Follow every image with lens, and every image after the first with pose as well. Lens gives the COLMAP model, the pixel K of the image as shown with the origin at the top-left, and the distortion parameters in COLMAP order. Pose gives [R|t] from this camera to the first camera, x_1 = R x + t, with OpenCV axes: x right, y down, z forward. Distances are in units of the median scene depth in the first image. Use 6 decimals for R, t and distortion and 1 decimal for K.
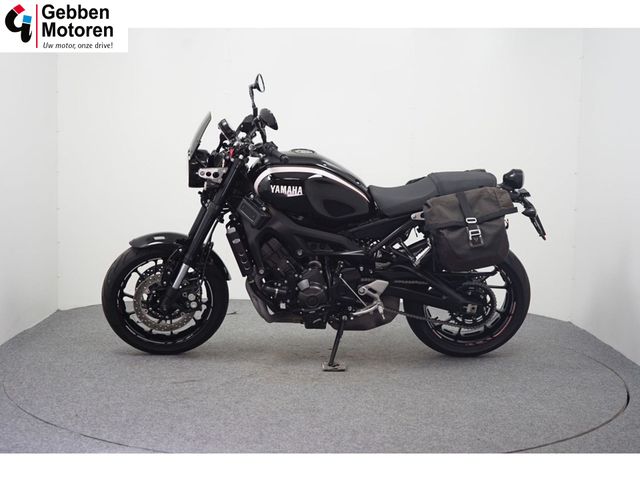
lens RADIAL K [[890.0, 0, 318.3], [0, 890.0, 238.8], [0, 0, 1]] dist [-0.043510, 0.000000]
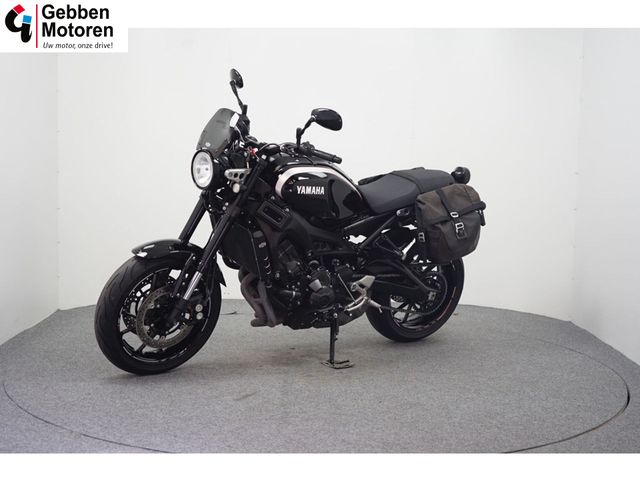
lens RADIAL K [[890.0, 0, 320.3], [0, 890.0, 240.4], [0, 0, 1]] dist [-0.043510, 0.000000]
pose [[0.857486, -0.049829, 0.512089, -0.508797], [0.042744, 0.998758, 0.025610, -0.023211], [-0.512729, -0.000072, 0.858550, 0.140450]]
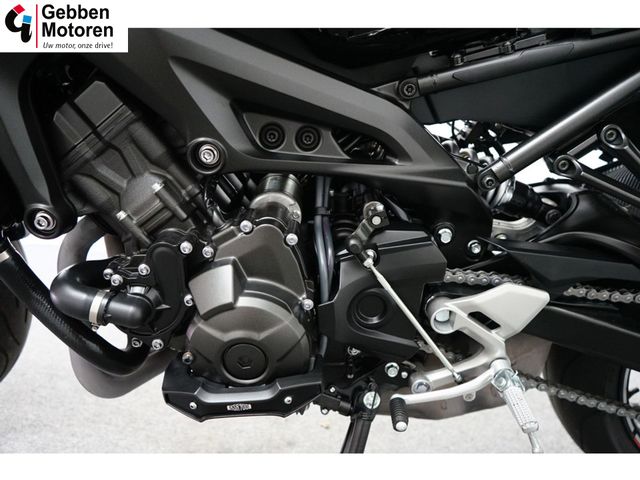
lens RADIAL K [[517.4, 0, 321.5], [0, 517.4, 240.6], [0, 0, 1]] dist [-0.011005, 0.004908]
pose [[0.996568, 0.074574, -0.035931, 0.015870], [-0.071723, 0.994601, 0.074991, 0.026267], [0.041330, -0.072157, 0.996537, 0.849445]]
